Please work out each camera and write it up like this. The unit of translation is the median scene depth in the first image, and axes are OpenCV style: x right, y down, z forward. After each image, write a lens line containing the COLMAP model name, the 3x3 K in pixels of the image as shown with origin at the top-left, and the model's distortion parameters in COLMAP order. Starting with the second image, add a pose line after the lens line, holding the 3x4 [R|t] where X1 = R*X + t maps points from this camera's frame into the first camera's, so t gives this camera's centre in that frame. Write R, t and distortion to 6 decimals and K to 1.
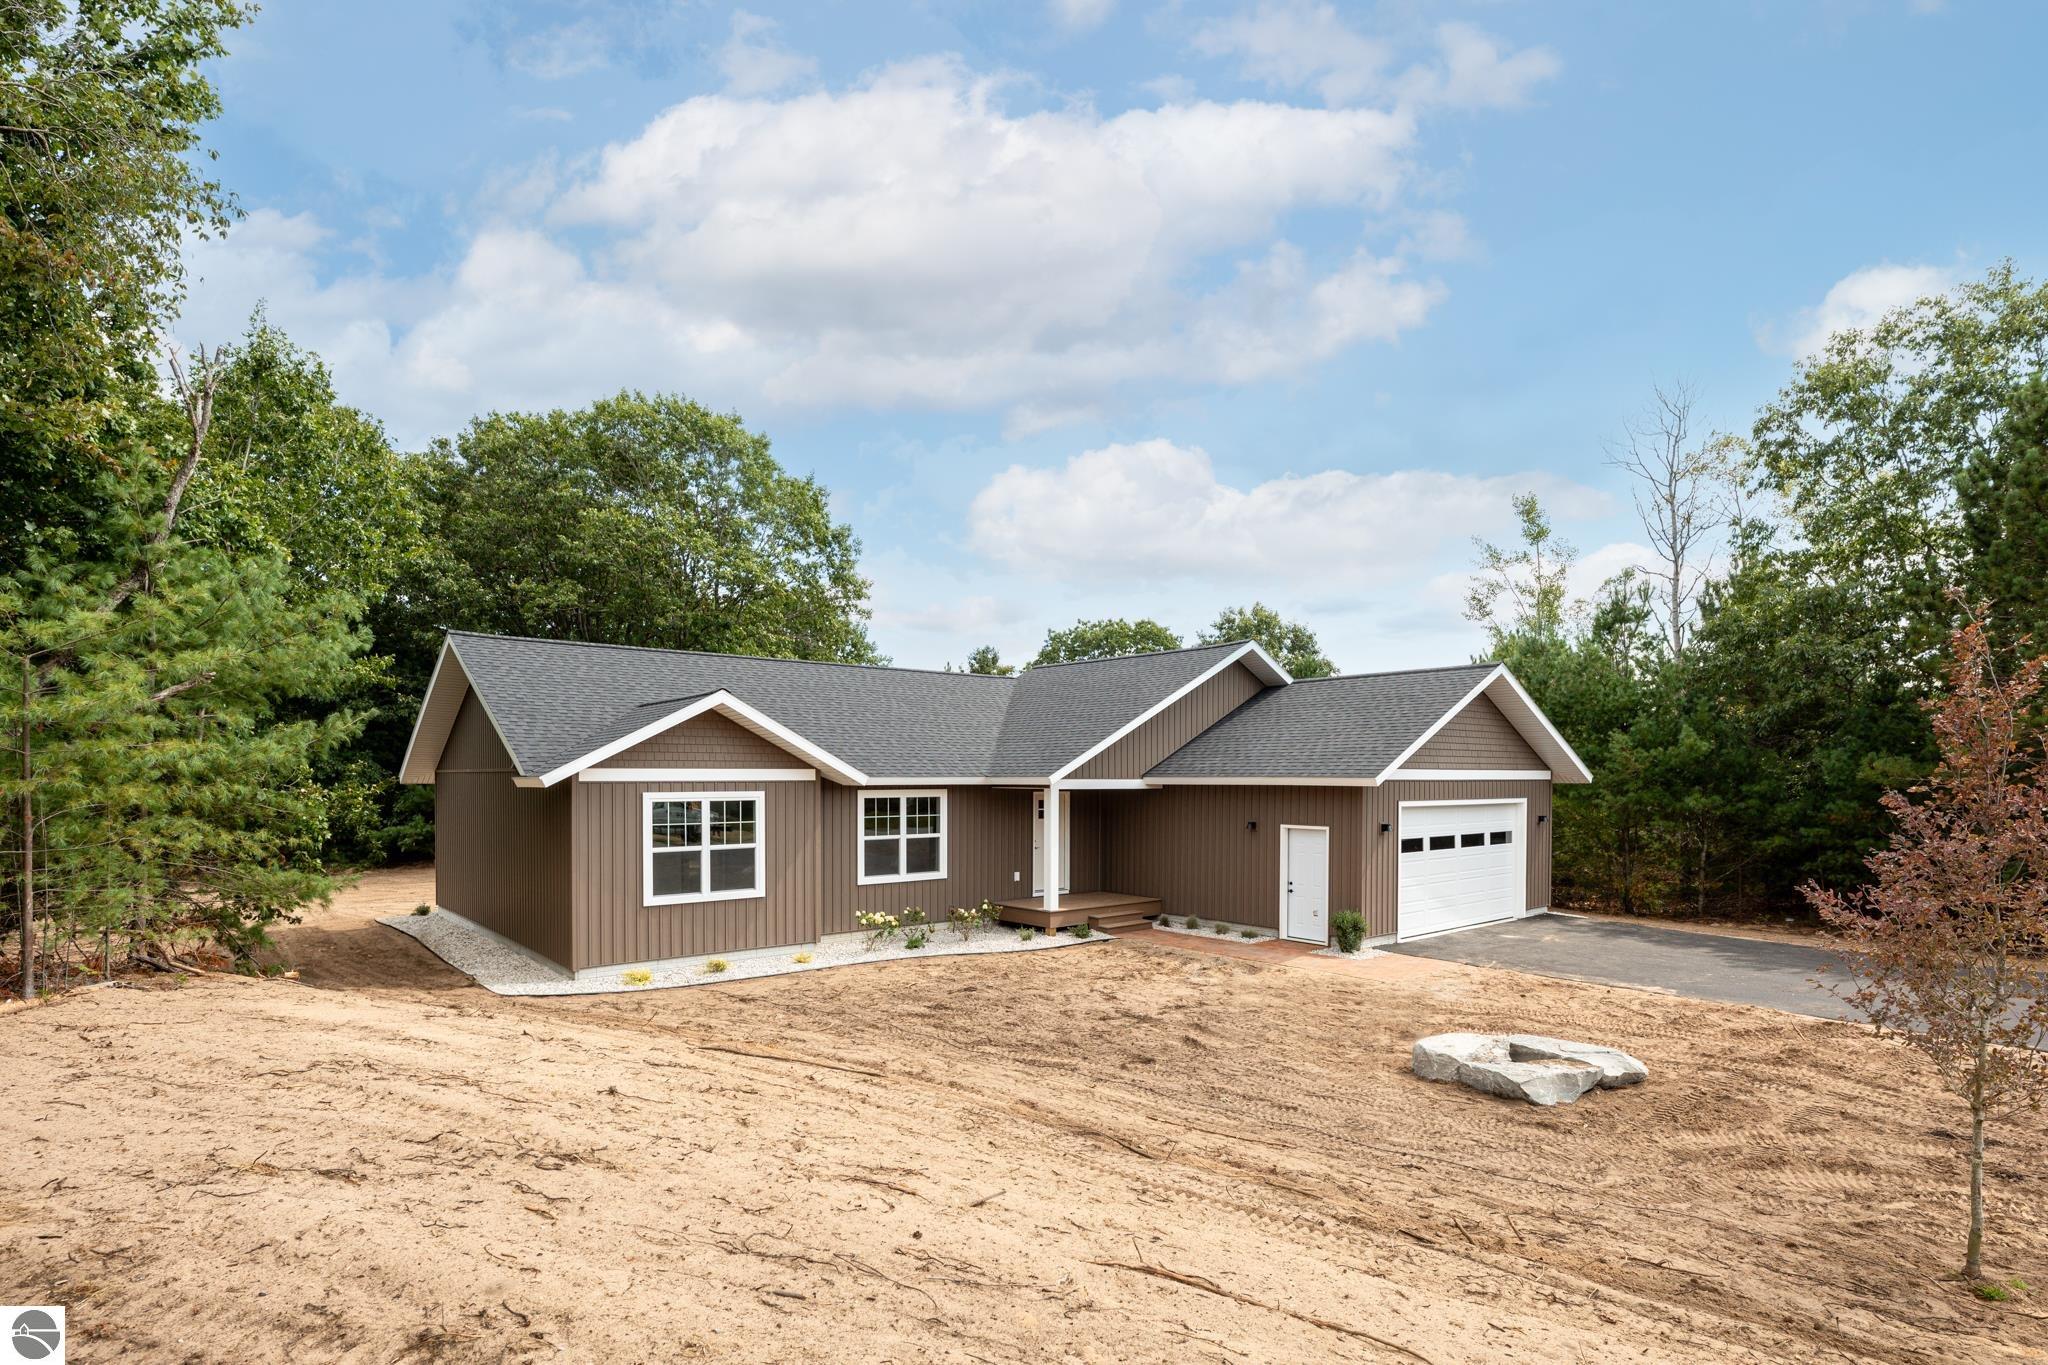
lens RADIAL K [[999.0, 0, 1024.9], [0, 999.0, 777.0], [0, 0, 1]] dist [-0.000278, -0.000060]
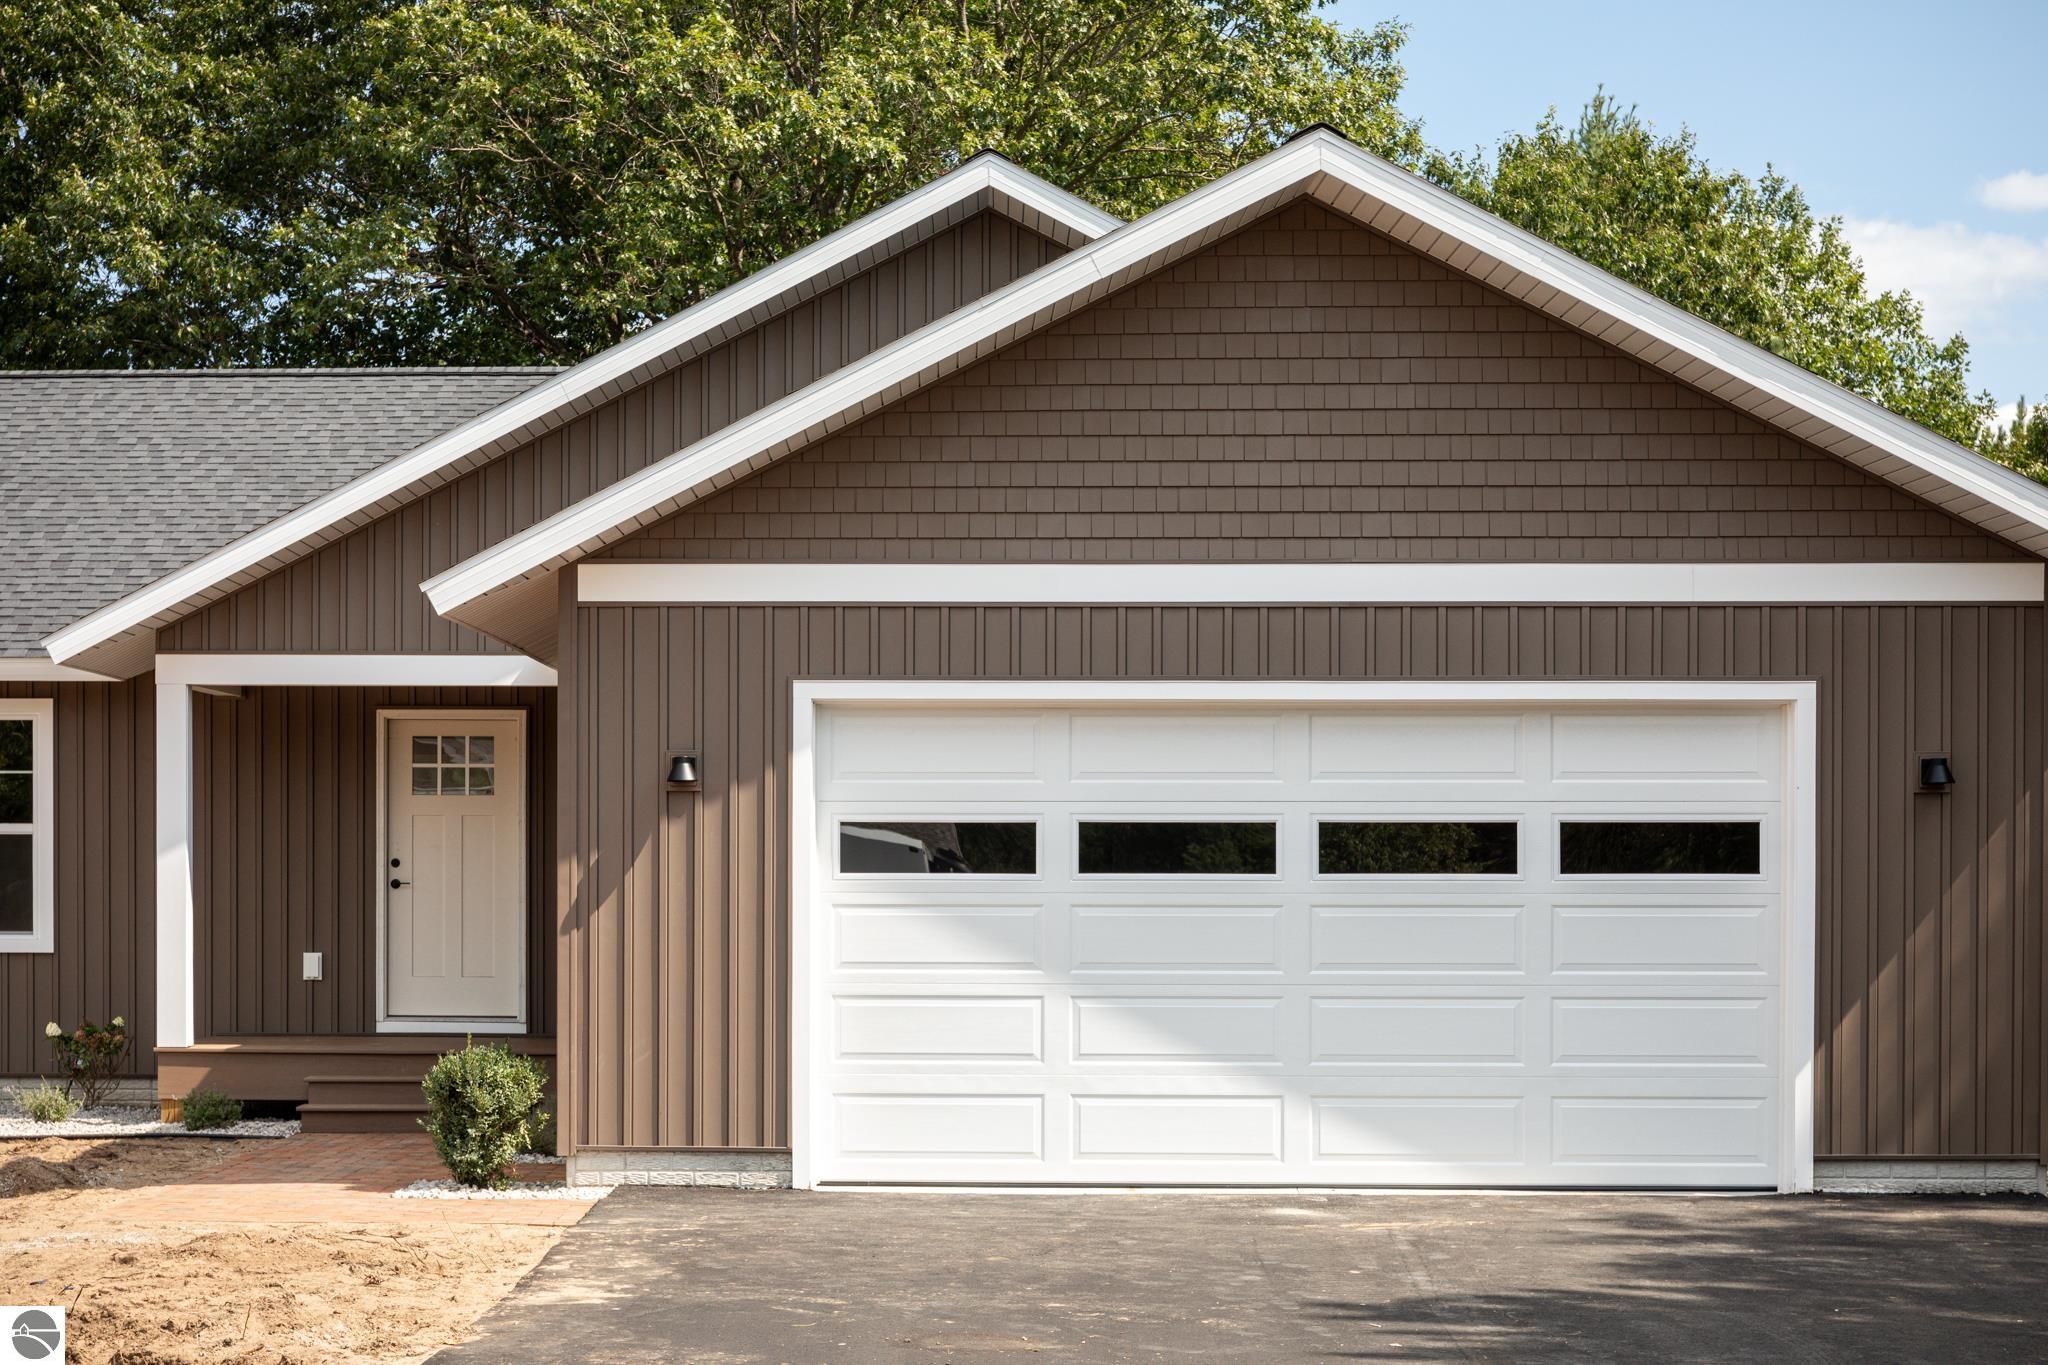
lens RADIAL K [[3642.3, 0, 774.4], [0, 3642.3, 687.0], [0, 0, 1]] dist [0.001659, -0.084283]
pose [[0.734282, -0.032144, -0.678083, 1.140617], [-0.000841, 0.998835, -0.048259, 0.081303], [0.678844, 0.036006, 0.733399, 0.273244]]
